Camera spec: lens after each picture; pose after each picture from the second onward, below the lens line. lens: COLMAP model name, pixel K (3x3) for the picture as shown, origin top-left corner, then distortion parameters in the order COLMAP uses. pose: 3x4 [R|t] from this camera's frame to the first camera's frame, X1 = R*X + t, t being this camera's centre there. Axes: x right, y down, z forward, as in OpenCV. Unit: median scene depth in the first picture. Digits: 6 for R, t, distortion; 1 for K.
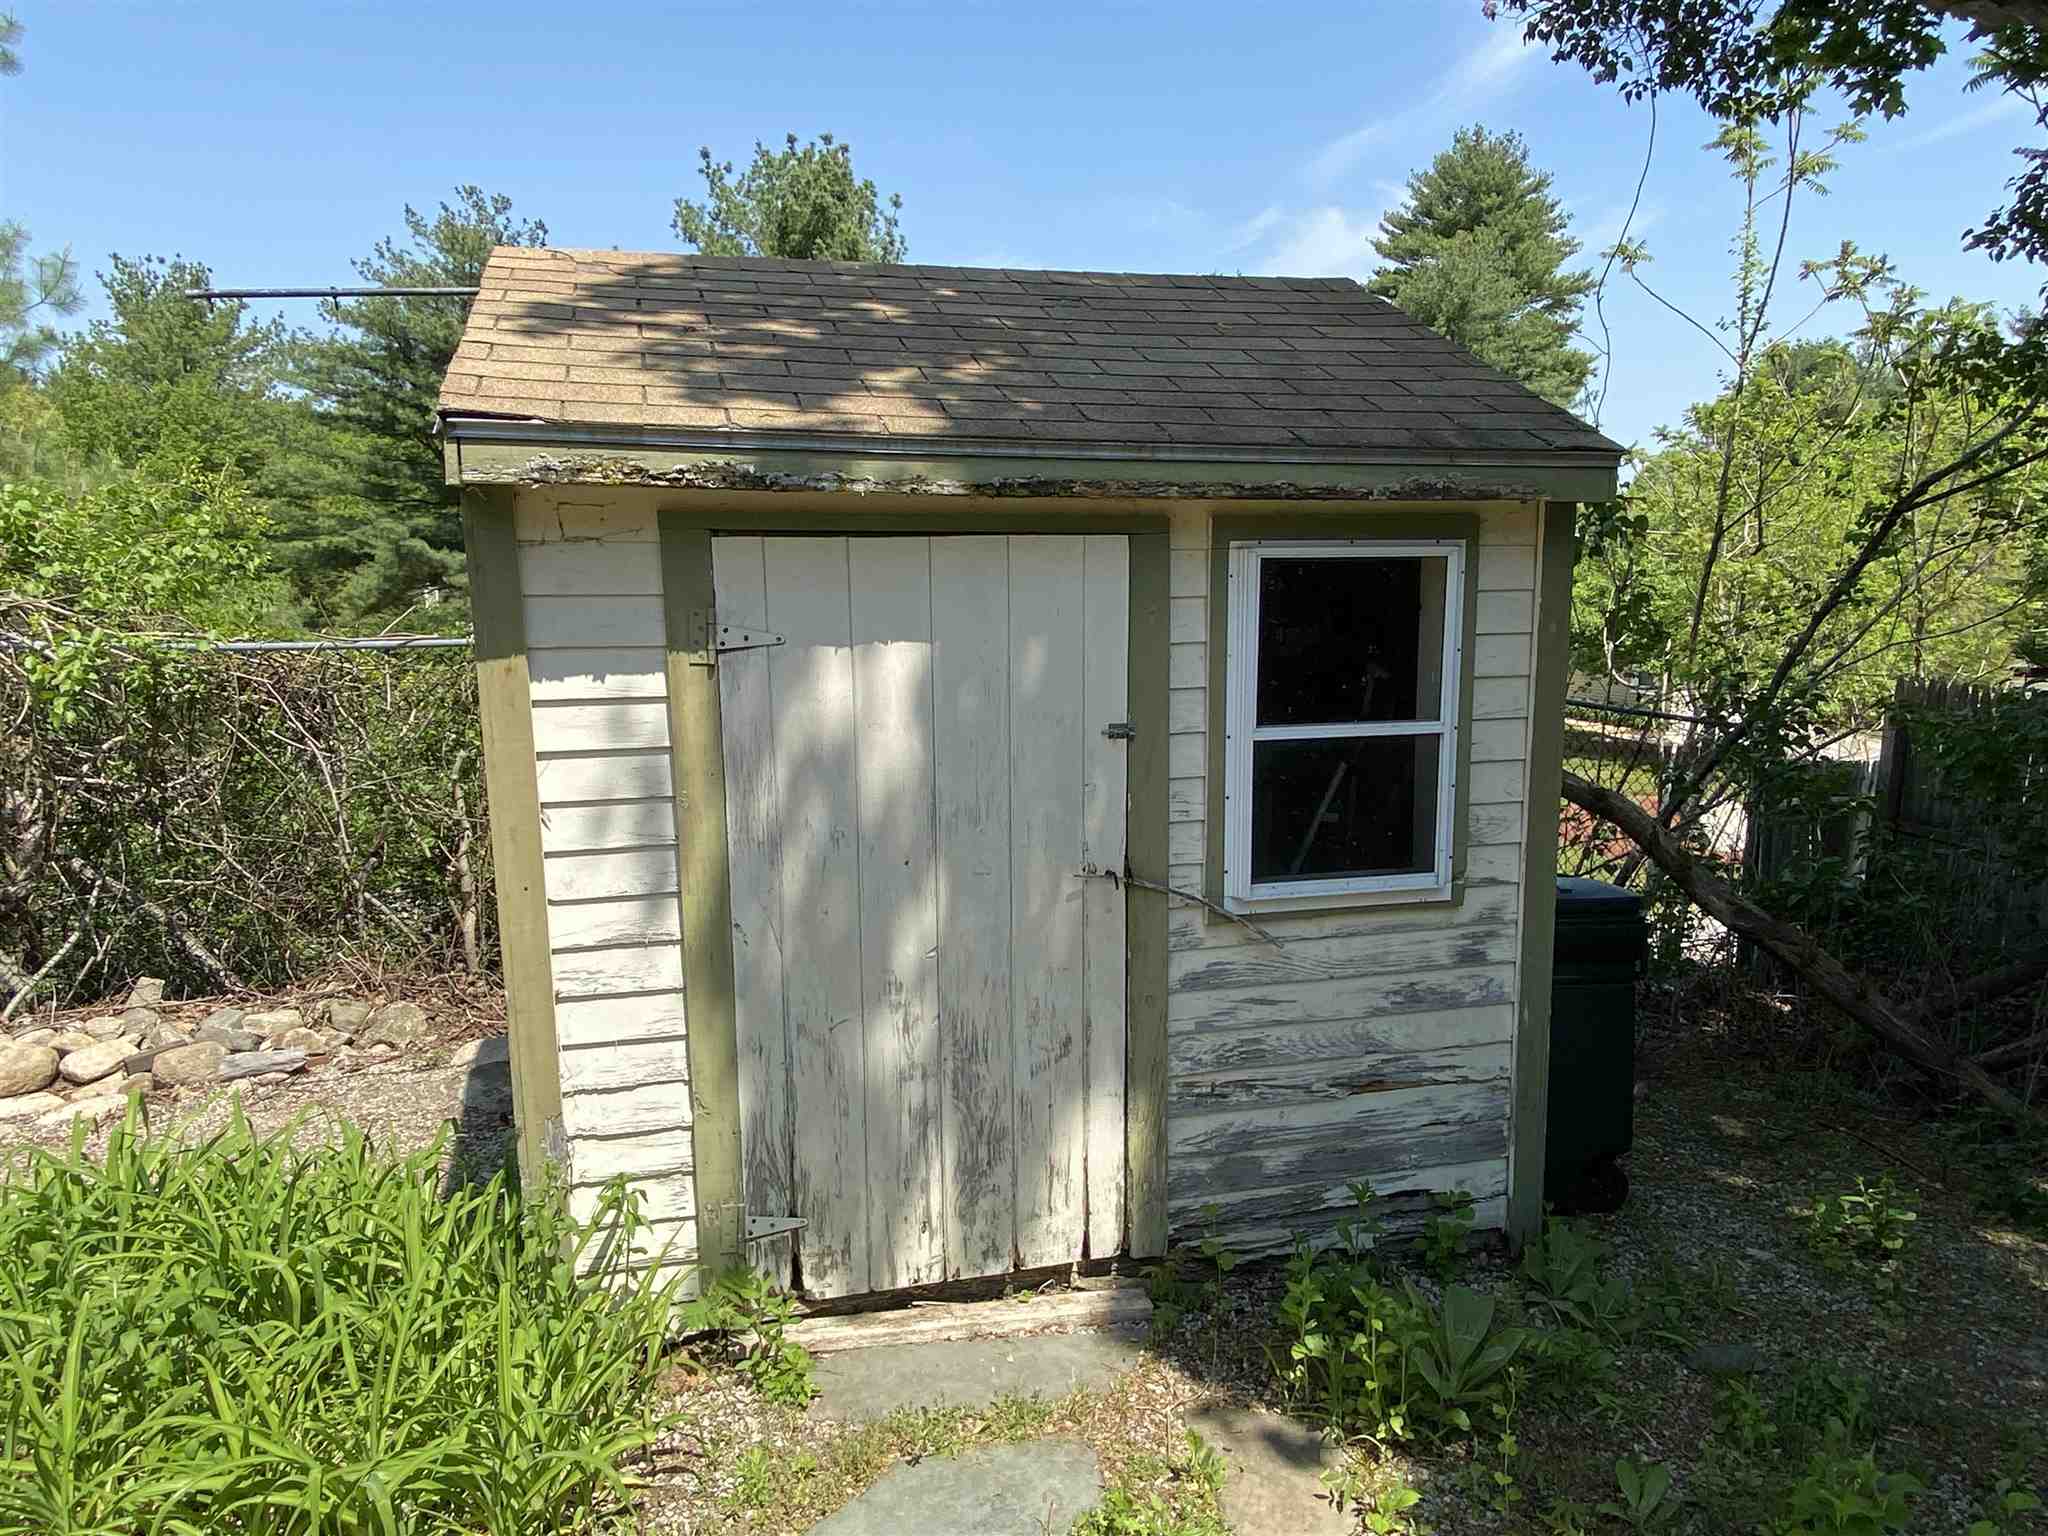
lens RADIAL K [[1363.6, 0, 1030.0], [0, 1363.6, 780.4], [0, 0, 1]] dist [0.076886, -0.097335]
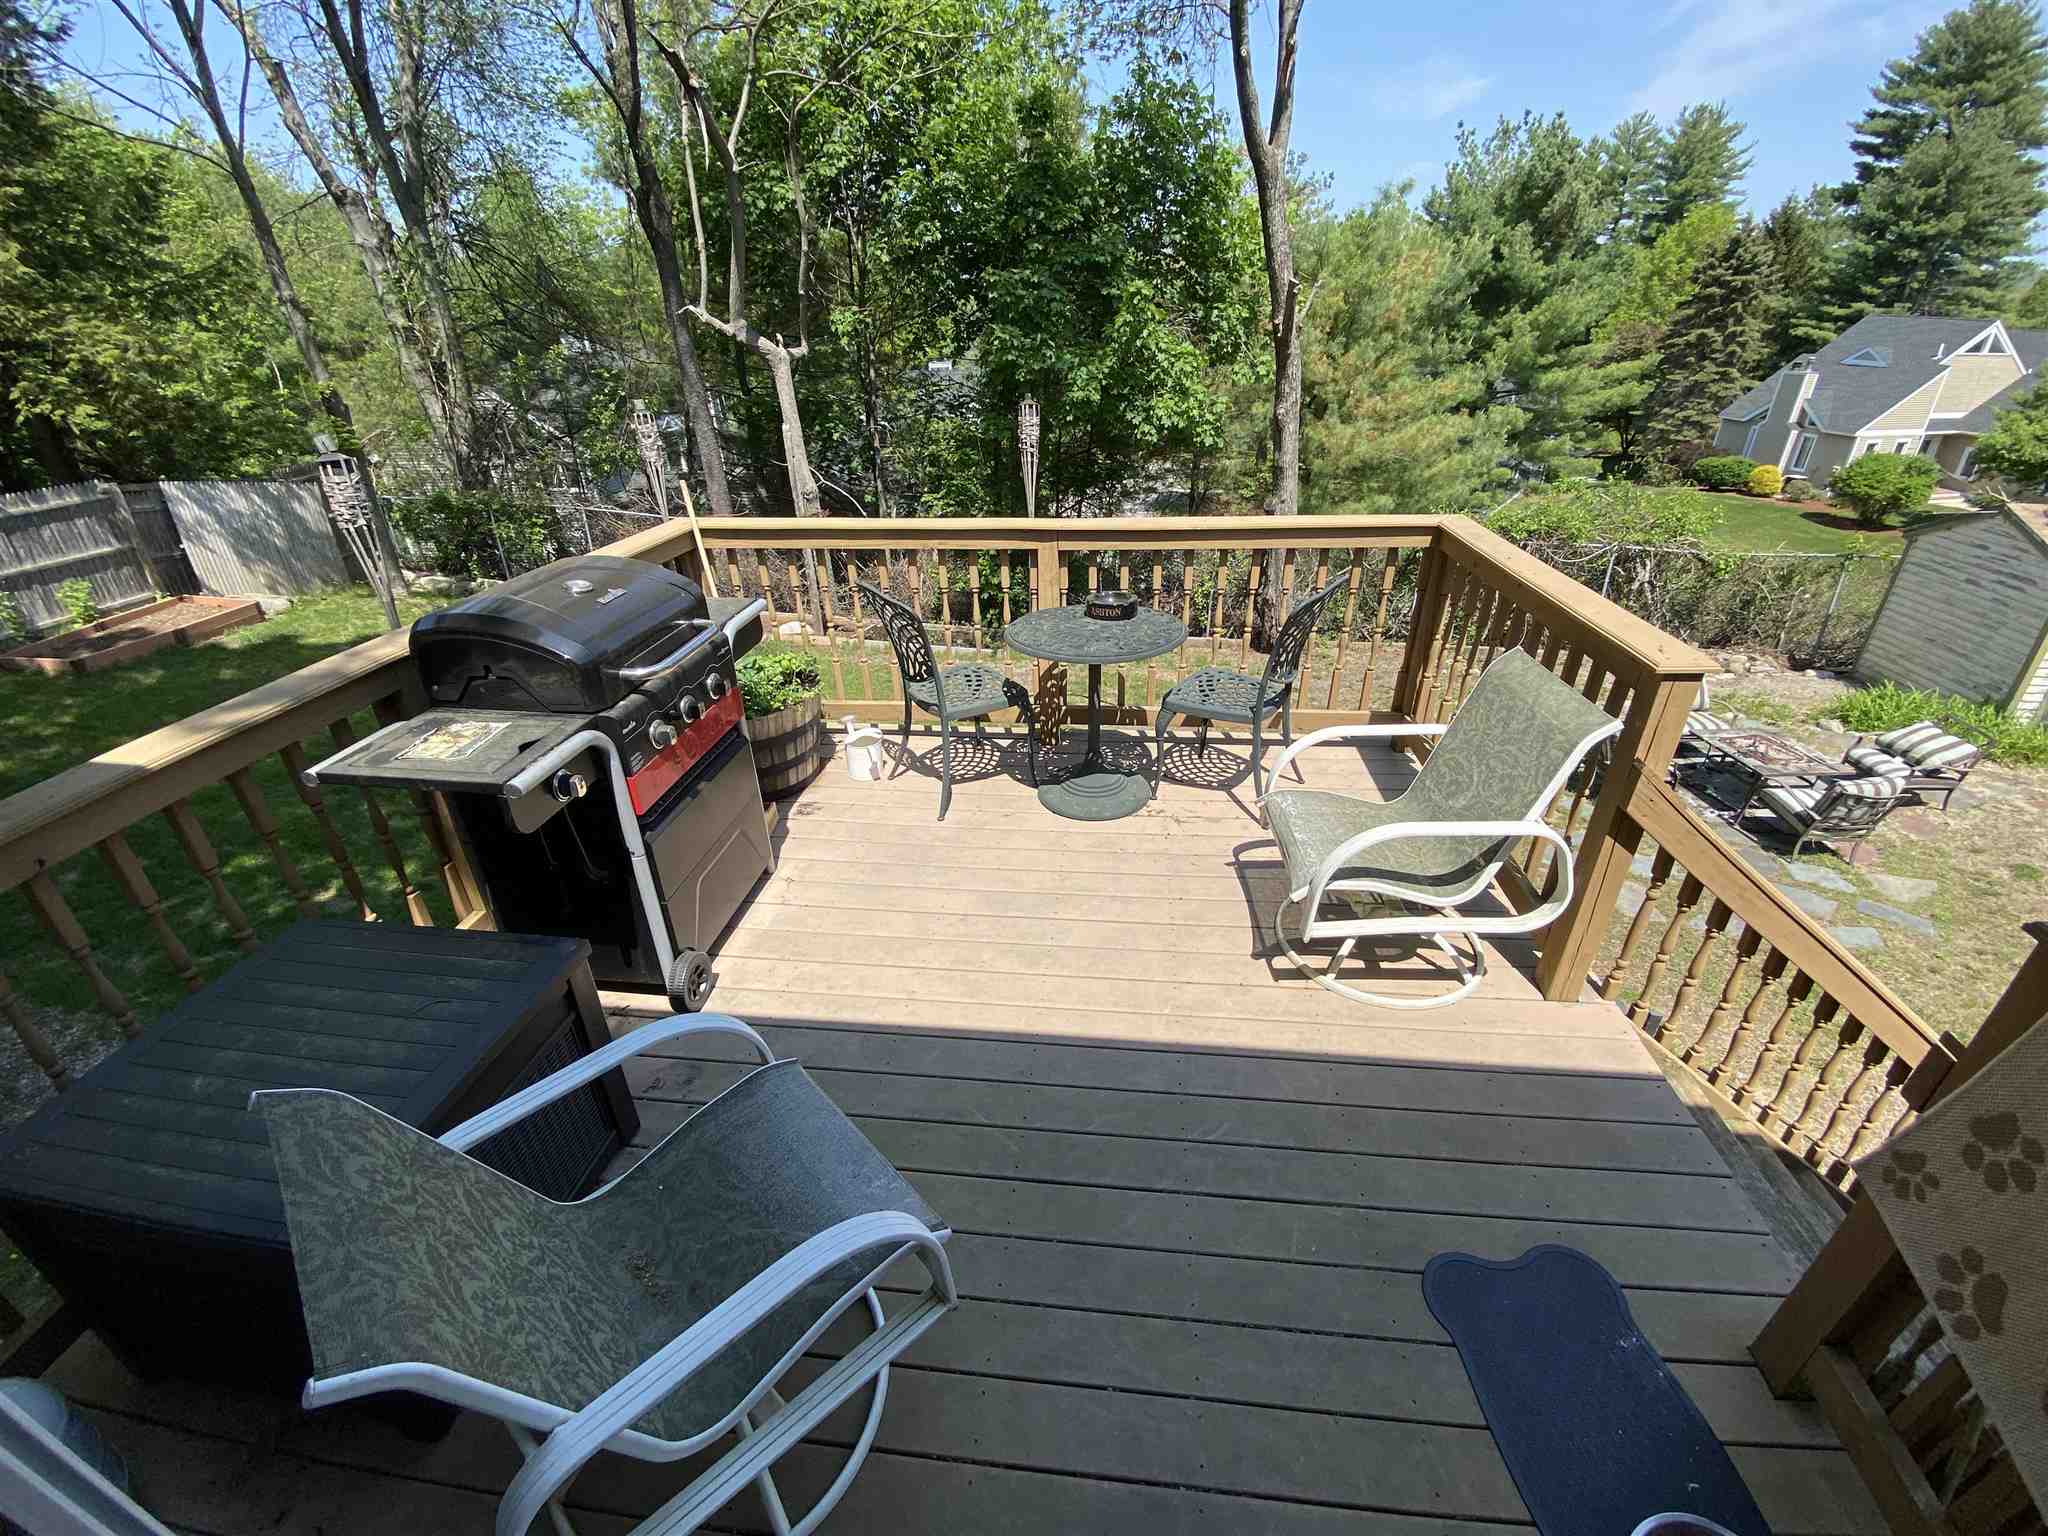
lens RADIAL K [[830.9, 0, 1035.0], [0, 830.9, 776.7], [0, 0, 1]] dist [0.013650, -0.016851]
pose [[0.922694, 0.165432, -0.348237, -2.483627], [-0.042397, 0.941319, 0.334844, -0.346139], [0.383196, -0.294194, 0.875563, -3.093145]]
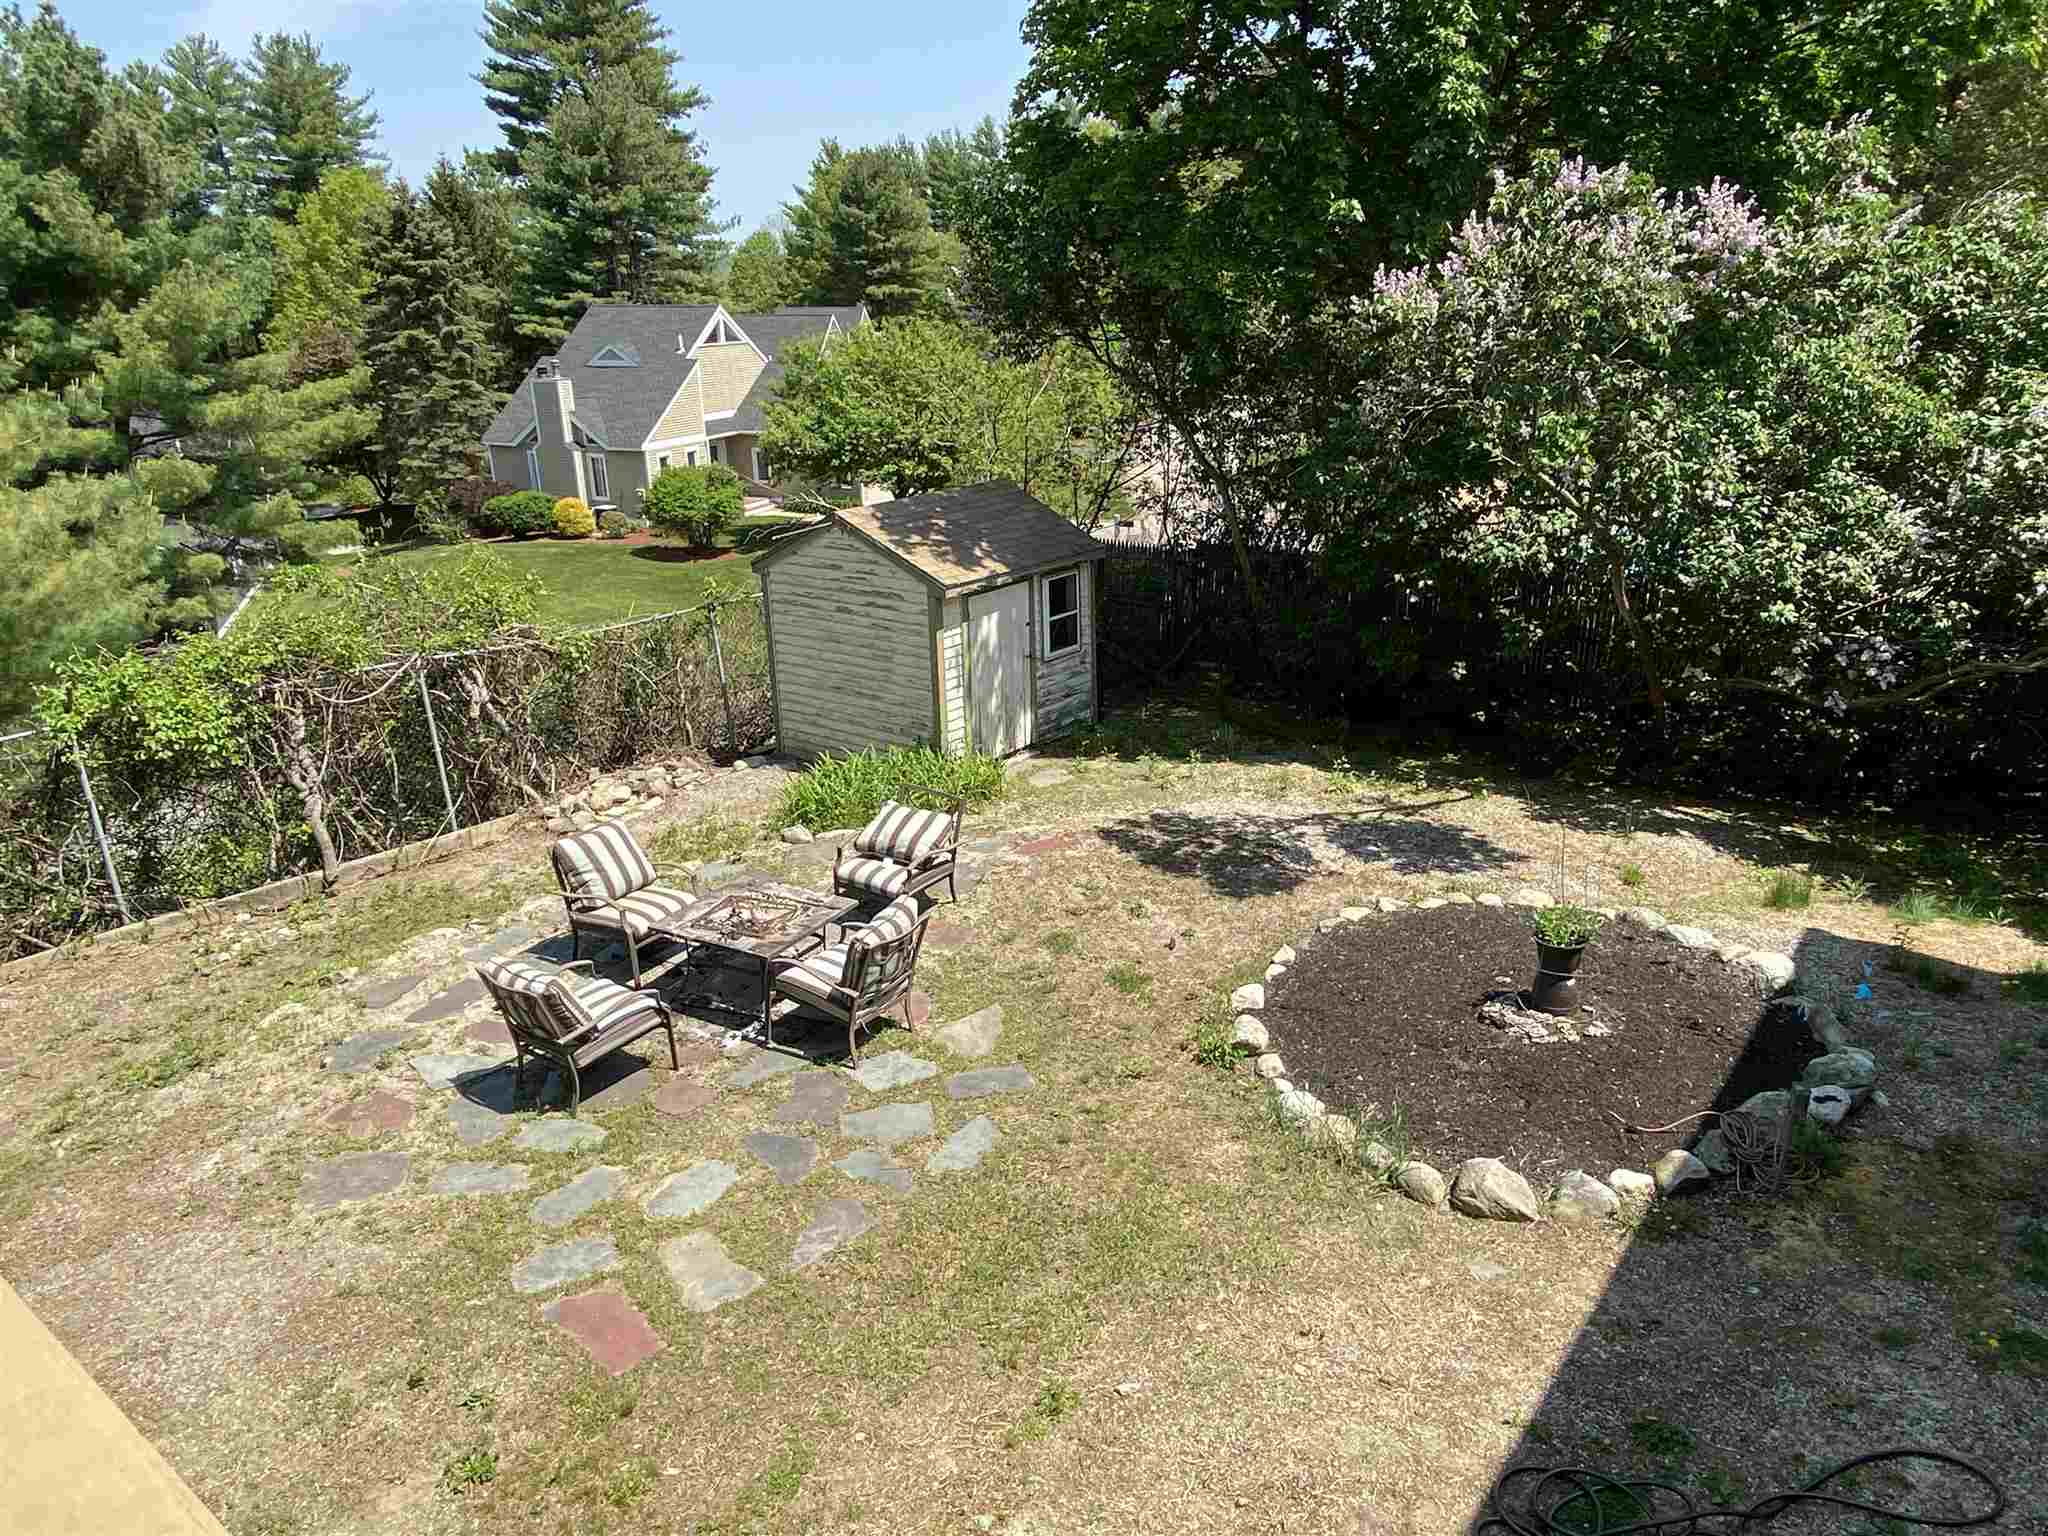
lens RADIAL K [[1363.6, 0, 1030.0], [0, 1363.6, 780.4], [0, 0, 1]] dist [0.076886, -0.097335]
pose [[0.812488, -0.215097, 0.541846, -2.294022], [0.124201, 0.971973, 0.199608, -0.400697], [-0.569595, -0.094881, 0.816431, -2.520593]]
